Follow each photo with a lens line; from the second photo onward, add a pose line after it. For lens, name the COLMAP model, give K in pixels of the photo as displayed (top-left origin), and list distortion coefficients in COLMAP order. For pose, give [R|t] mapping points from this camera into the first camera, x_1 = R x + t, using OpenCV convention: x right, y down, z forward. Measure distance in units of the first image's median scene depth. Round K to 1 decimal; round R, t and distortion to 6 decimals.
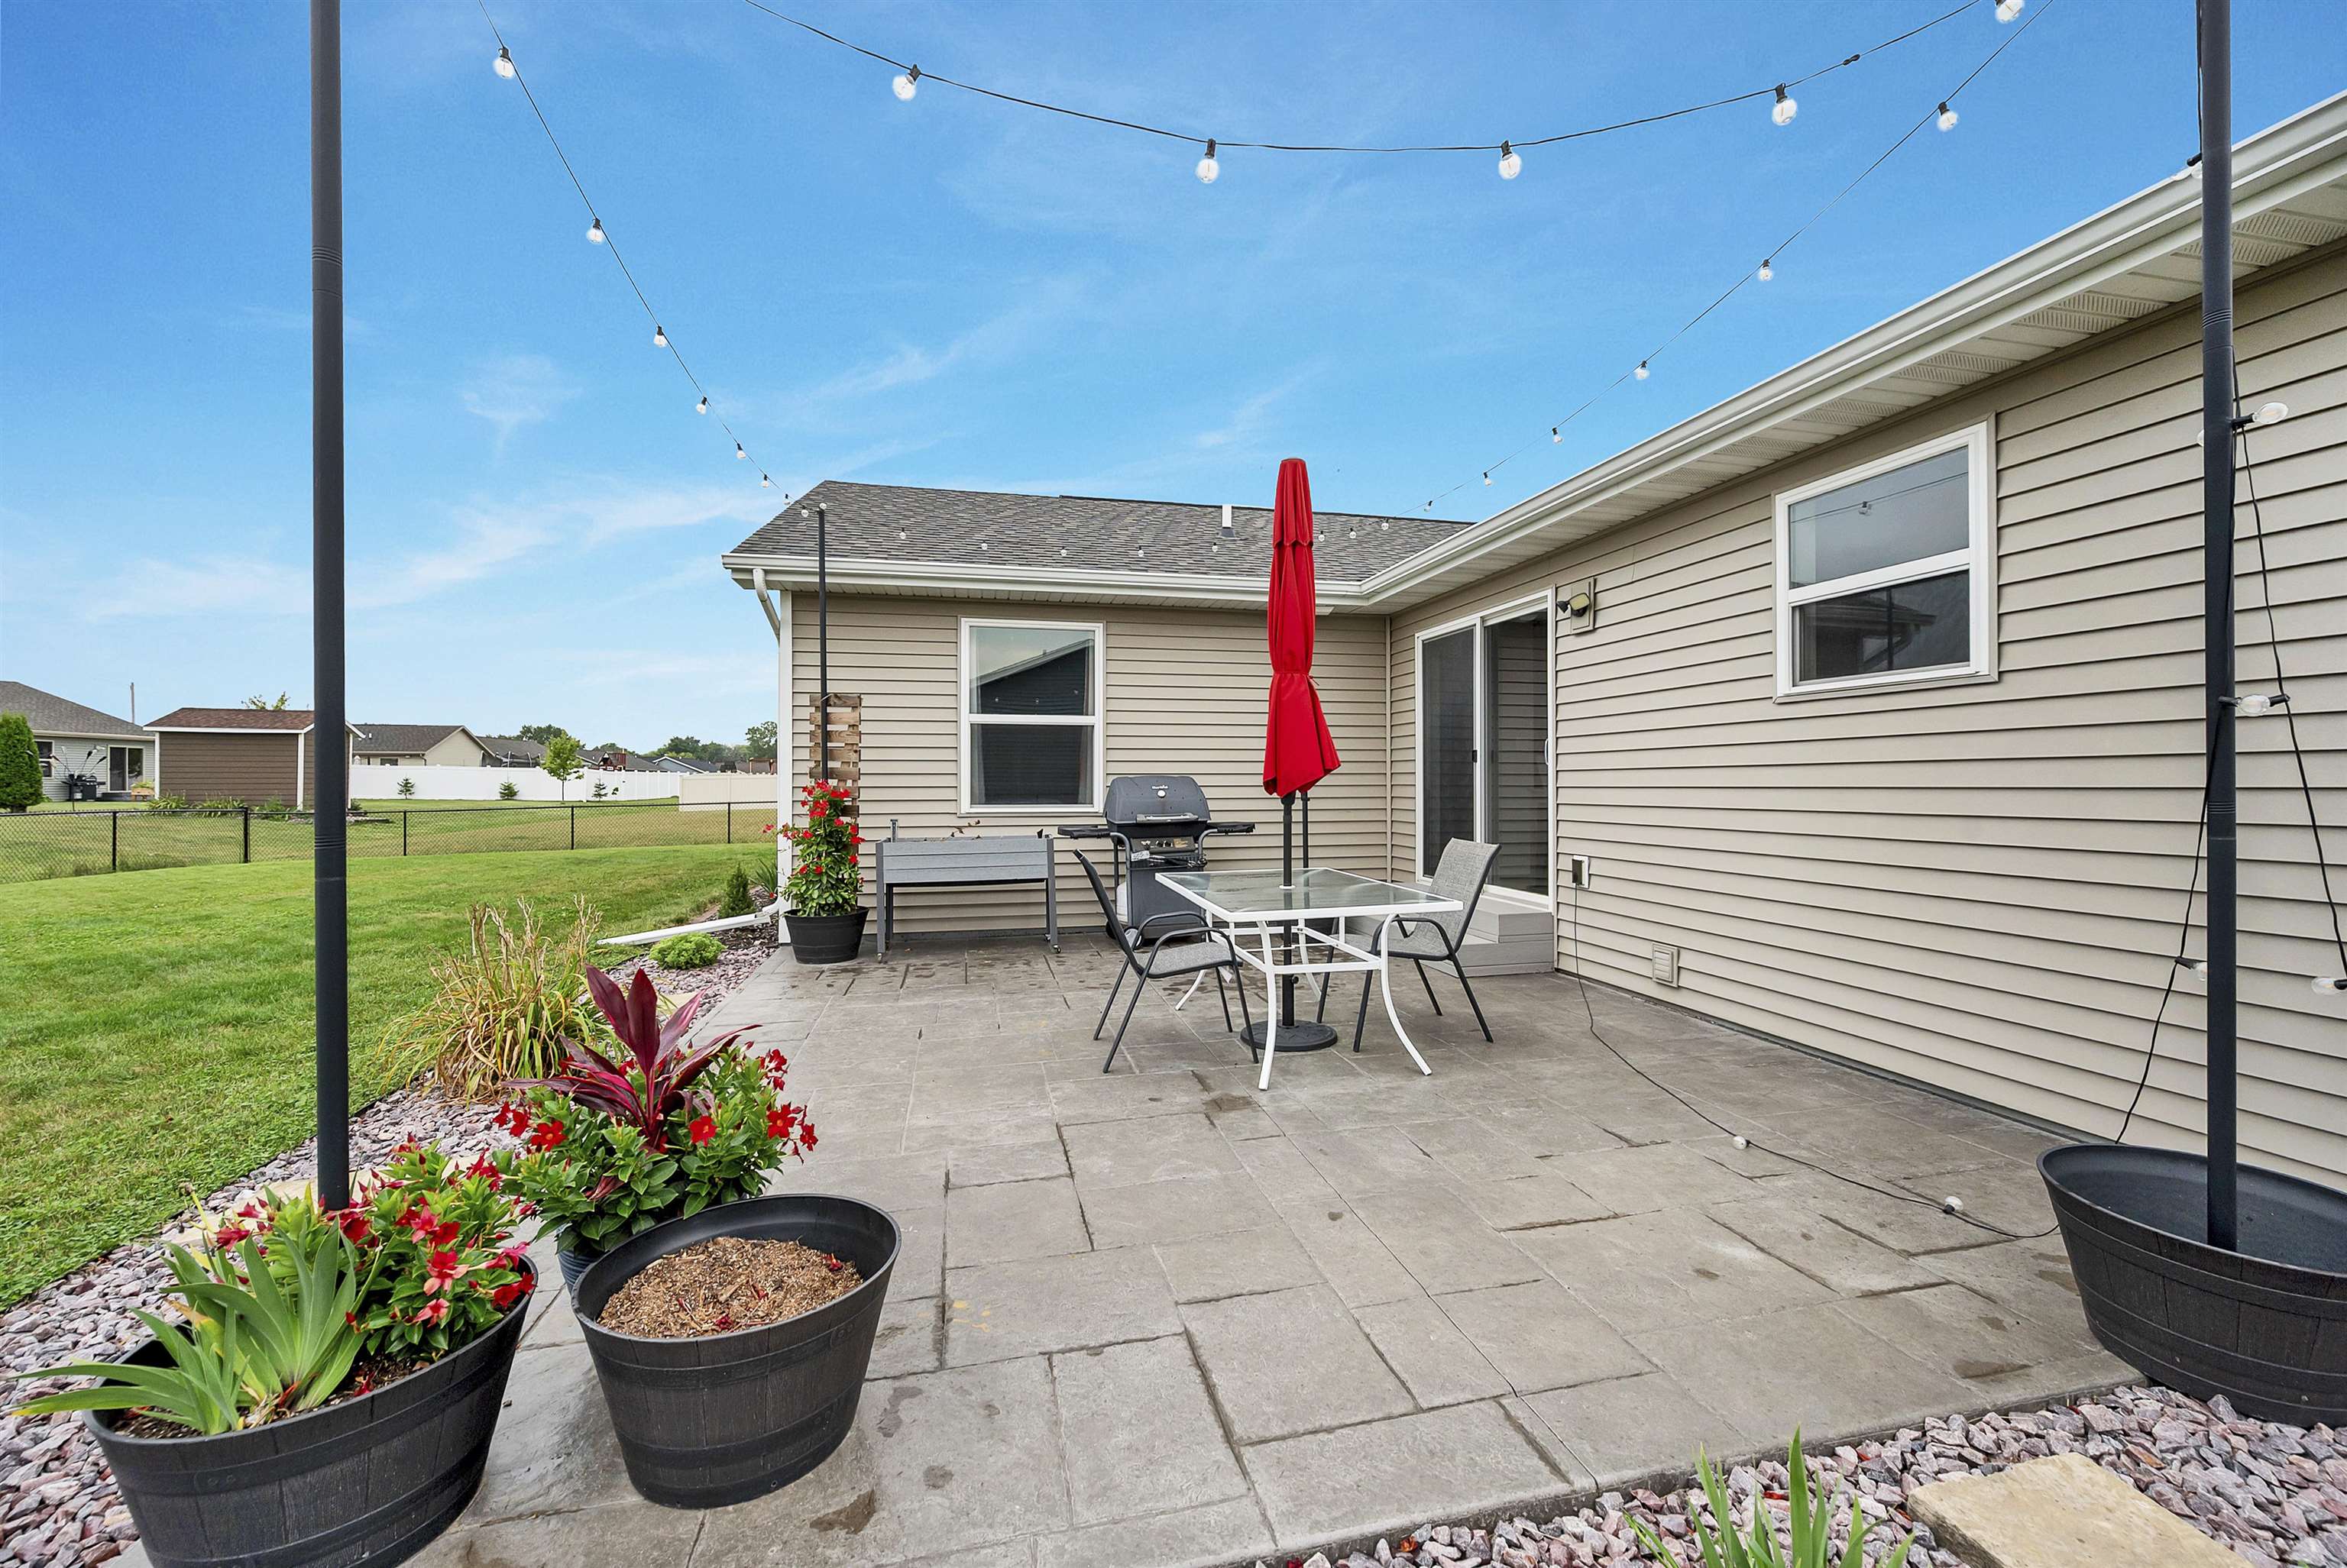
lens RADIAL K [[960.4, 0, 1168.2], [0, 960.4, 778.7], [0, 0, 1]] dist [0.000141, -0.000158]
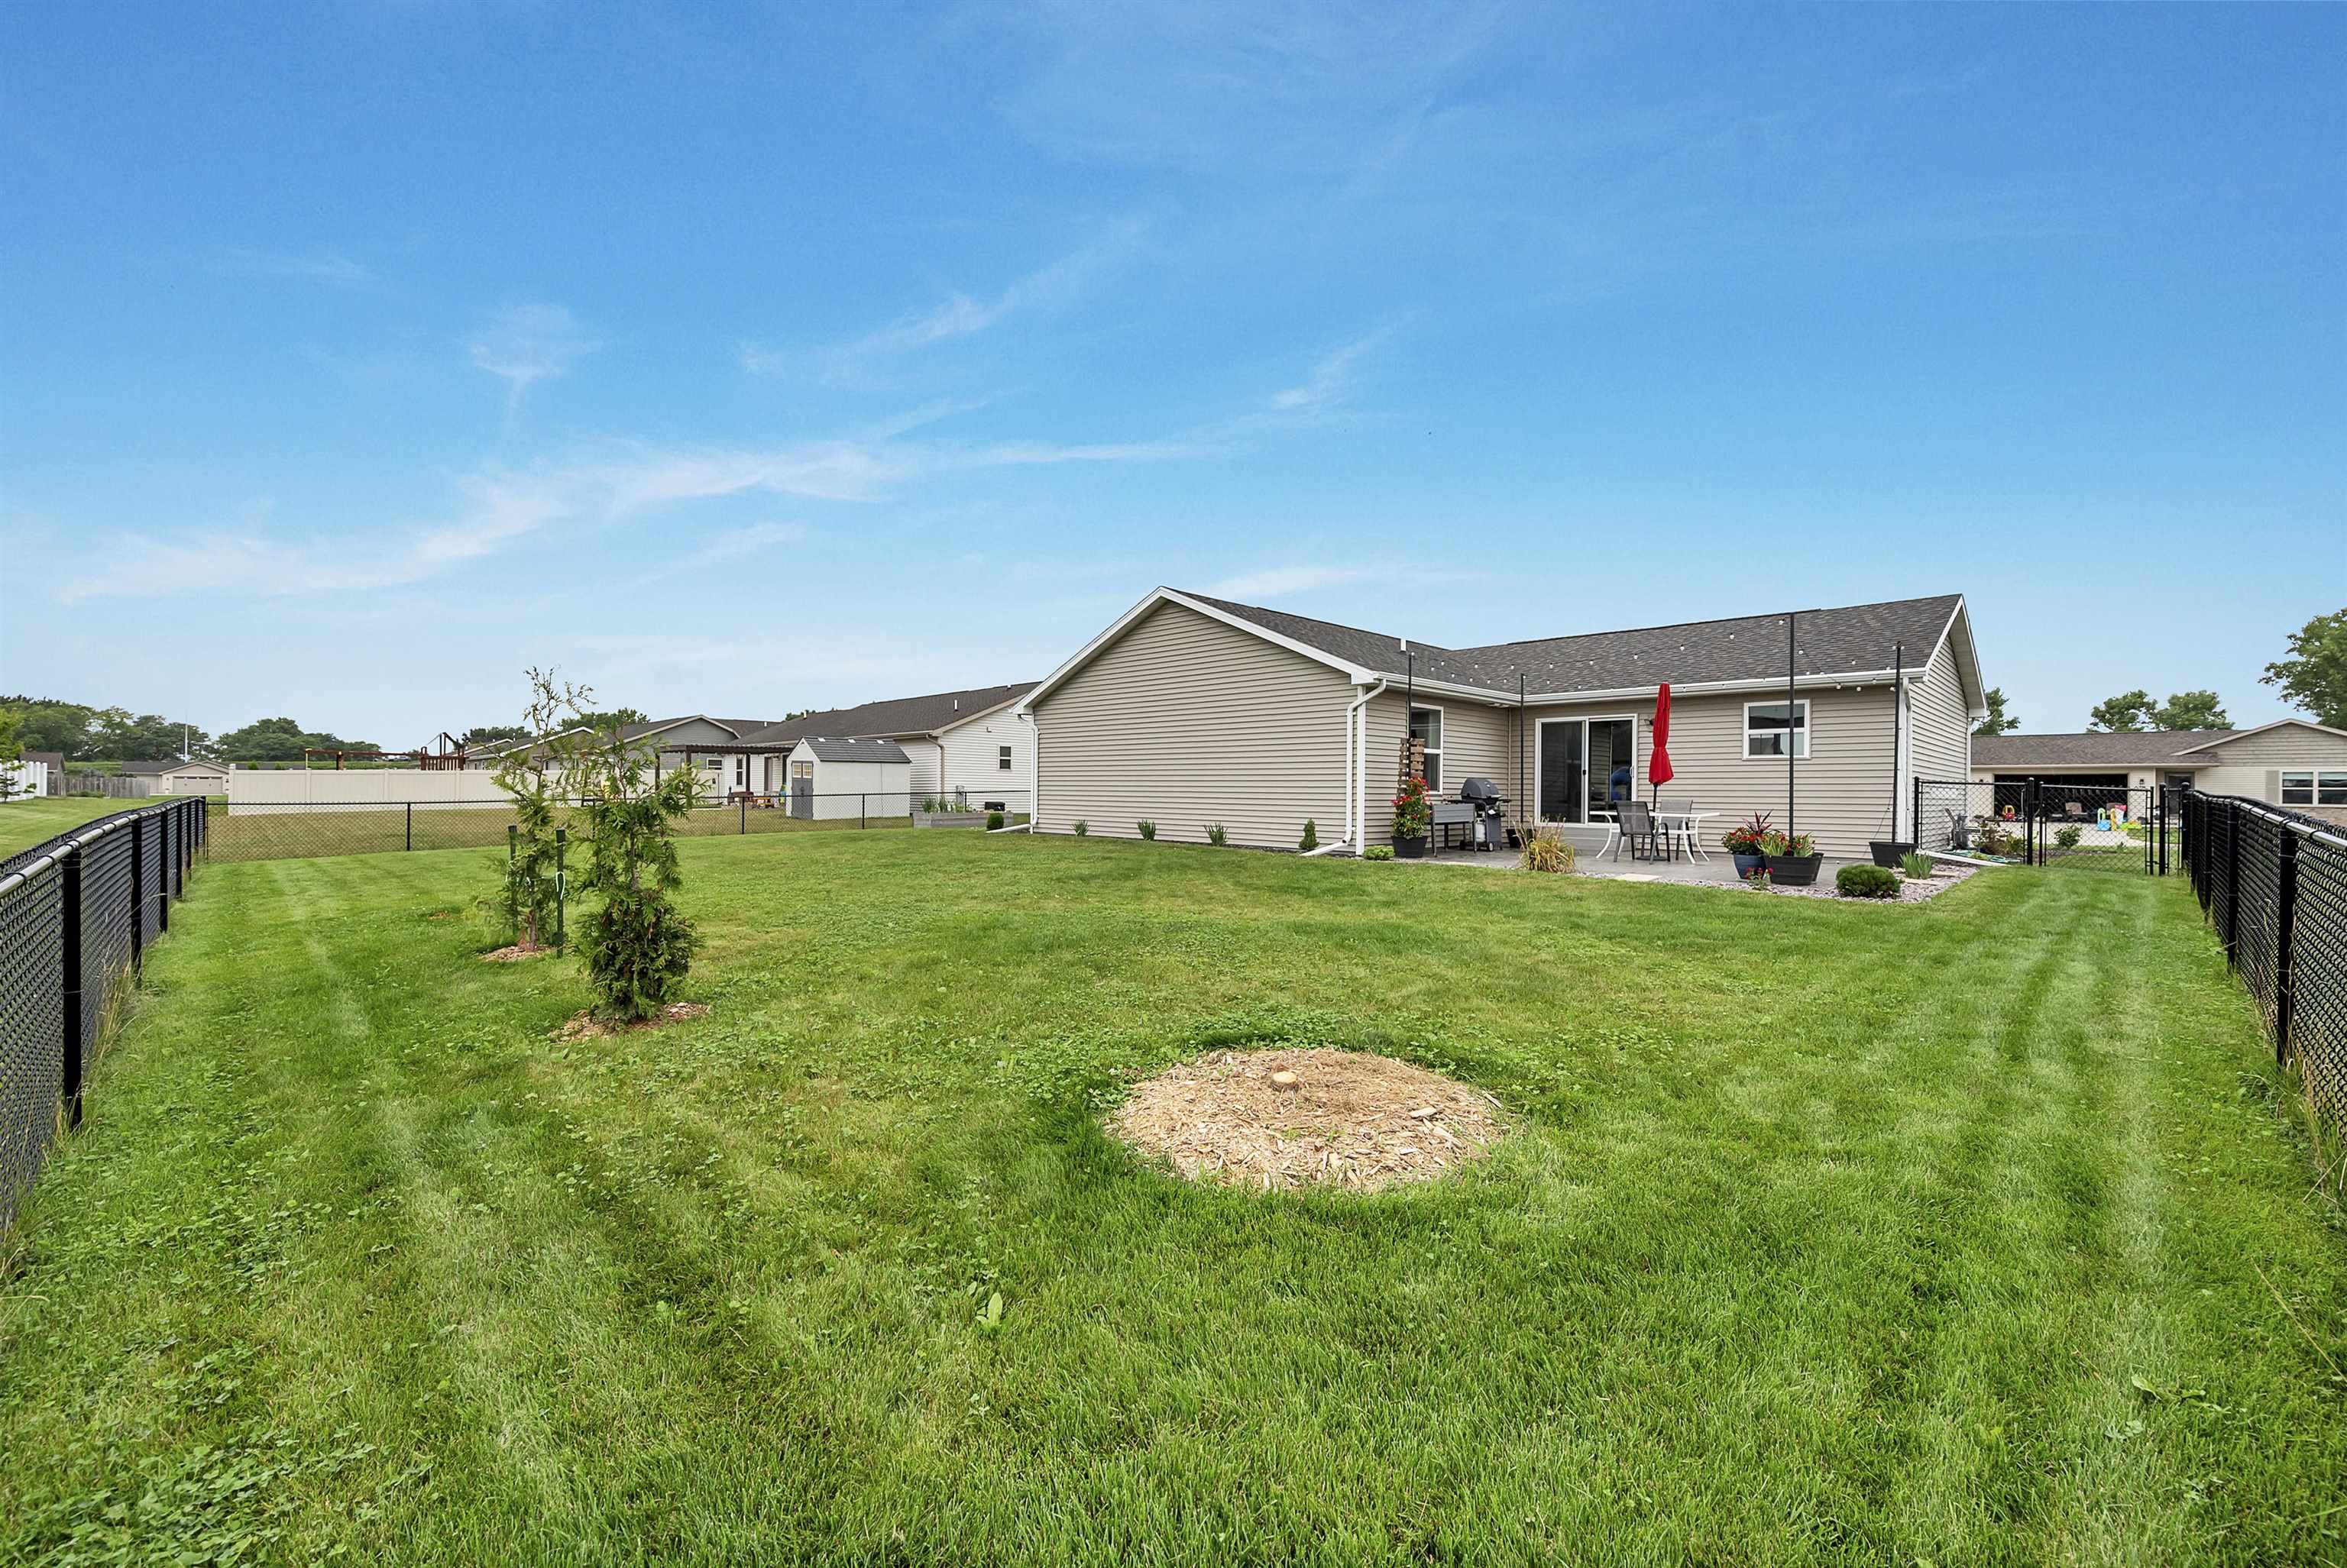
lens RADIAL K [[960.4, 0, 1168.2], [0, 960.4, 778.7], [0, 0, 1]] dist [0.000141, -0.000158]
pose [[0.847029, 0.017539, 0.531257, -1.994725], [-0.014347, 0.999846, -0.010134, 0.037929], [-0.531353, 0.000962, 0.847150, -0.589488]]
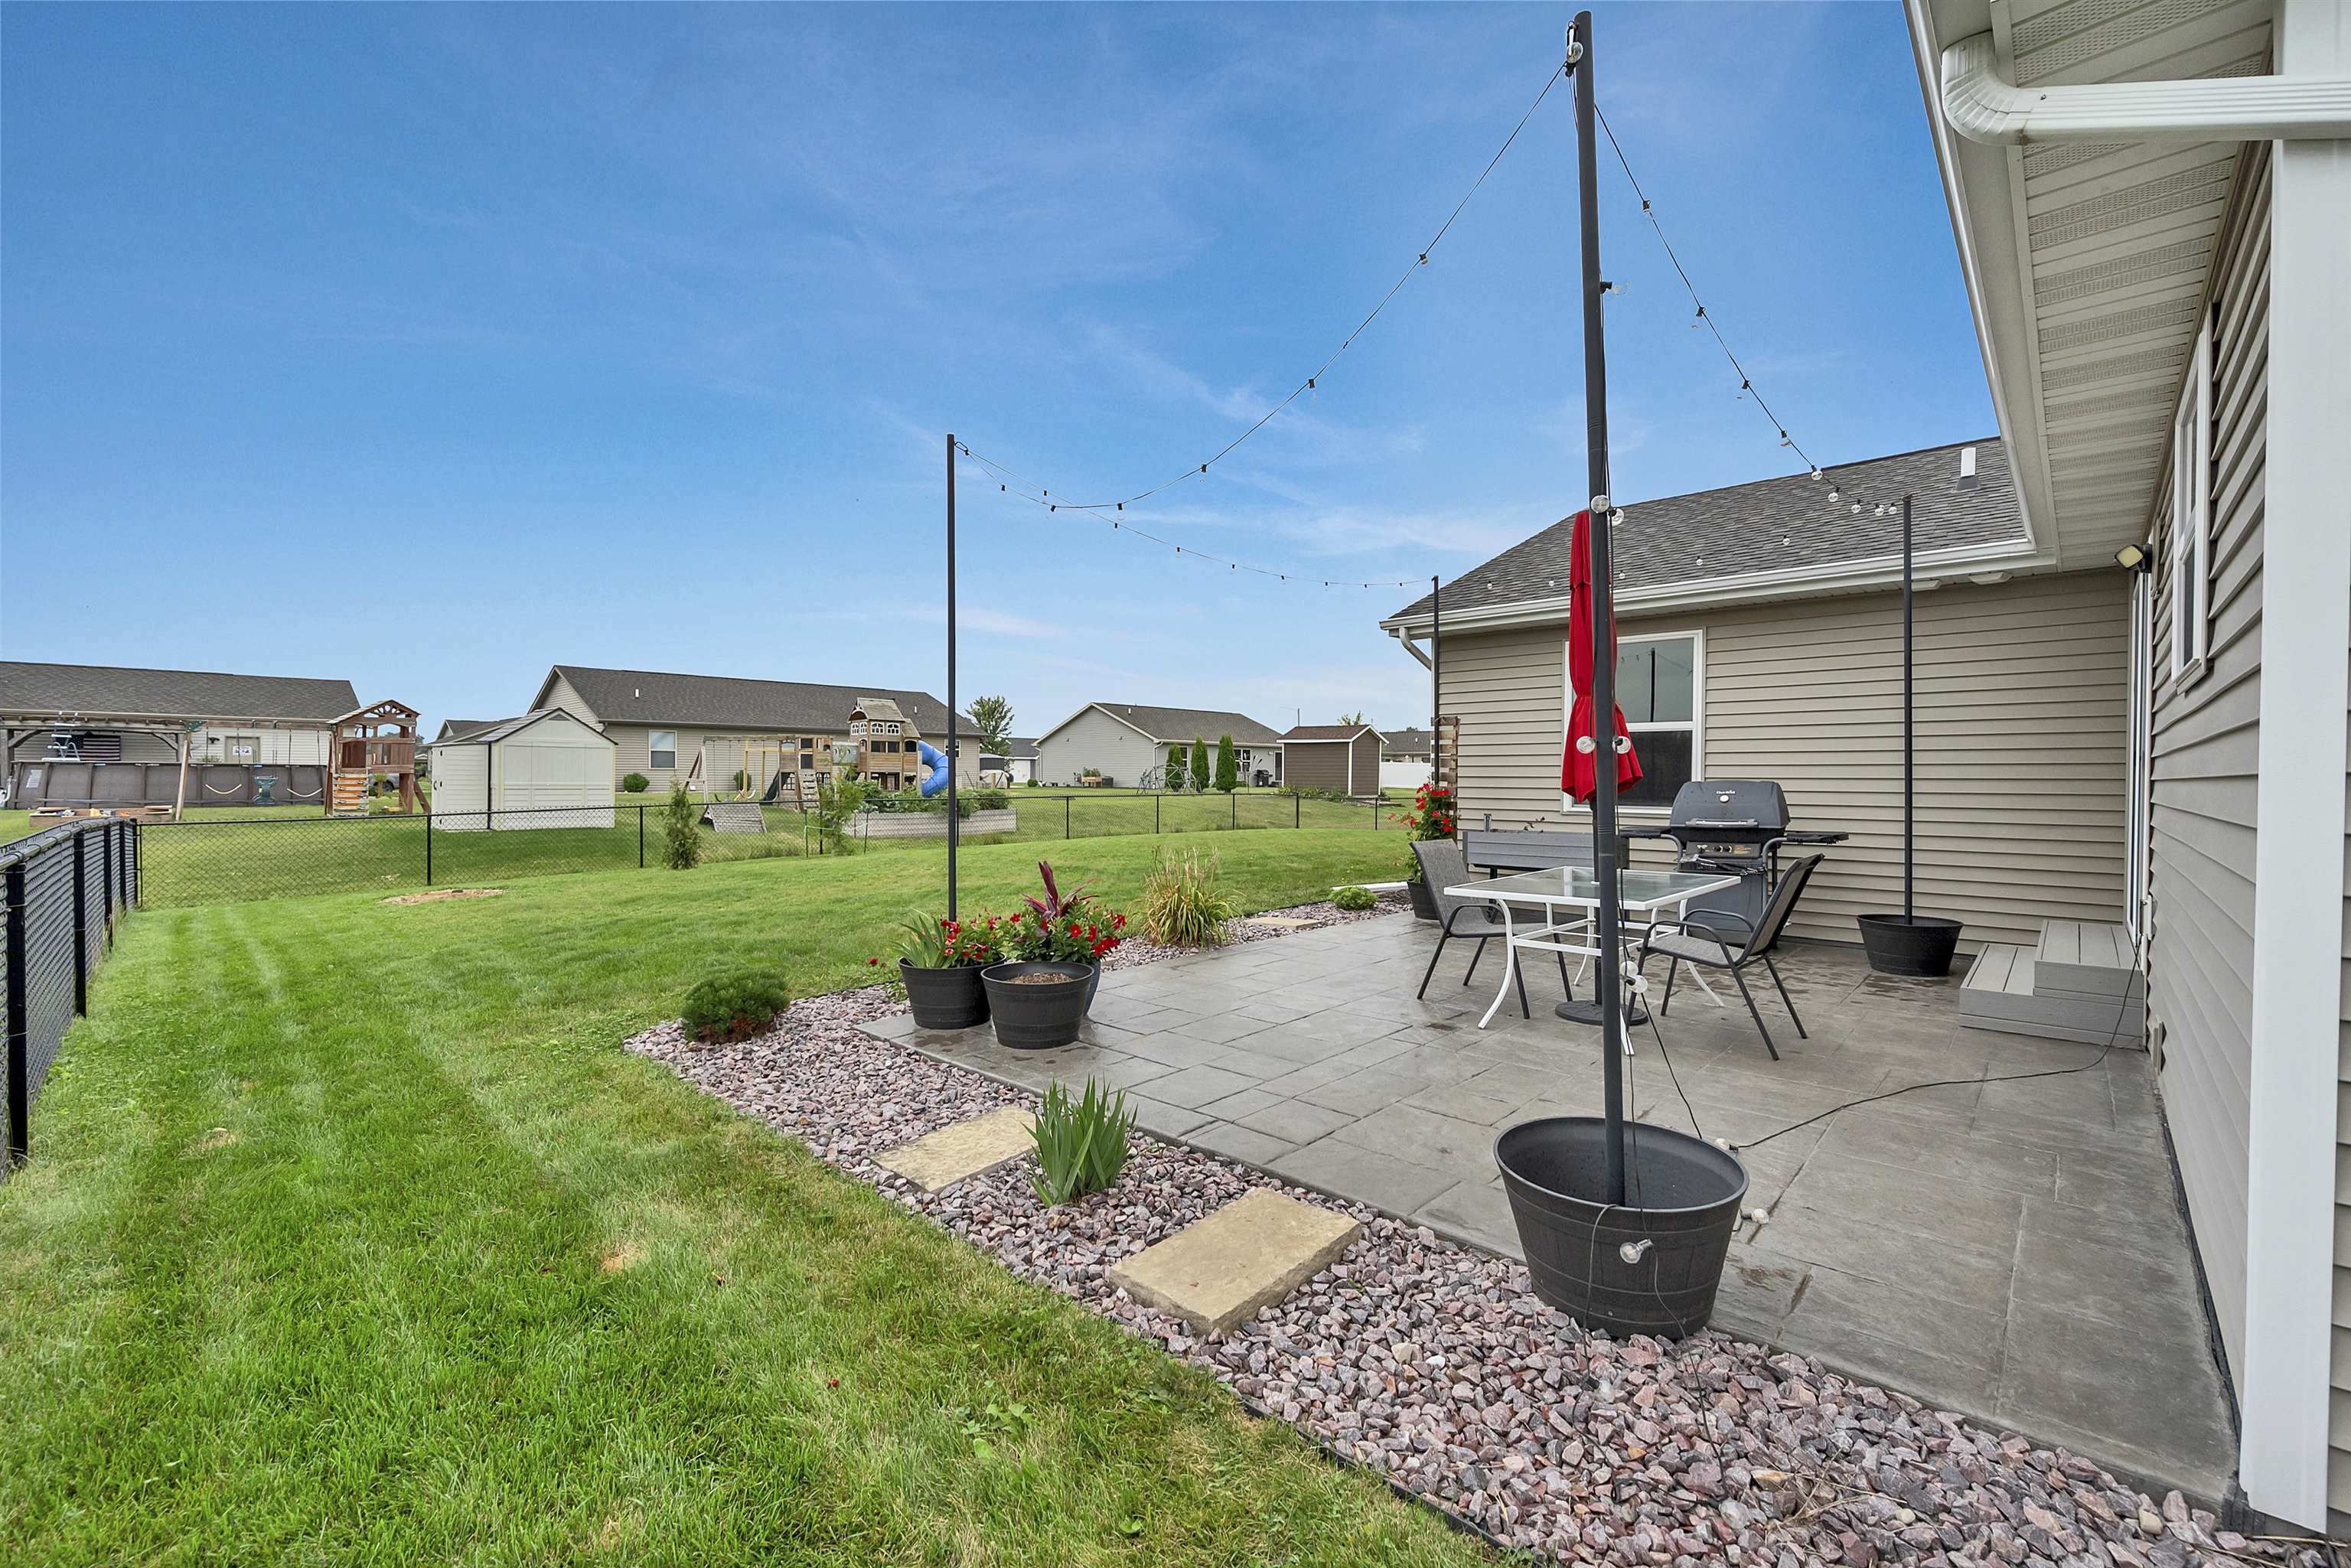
lens RADIAL K [[941.3, 0, 1148.6], [0, 941.3, 789.2], [0, 0, 1]] dist [0.000169, -0.000054]
pose [[0.542114, 0.017681, -0.840119, 0.510692], [-0.002966, 0.999813, 0.019128, -0.011592], [0.840300, -0.007878, 0.542065, -0.033697]]
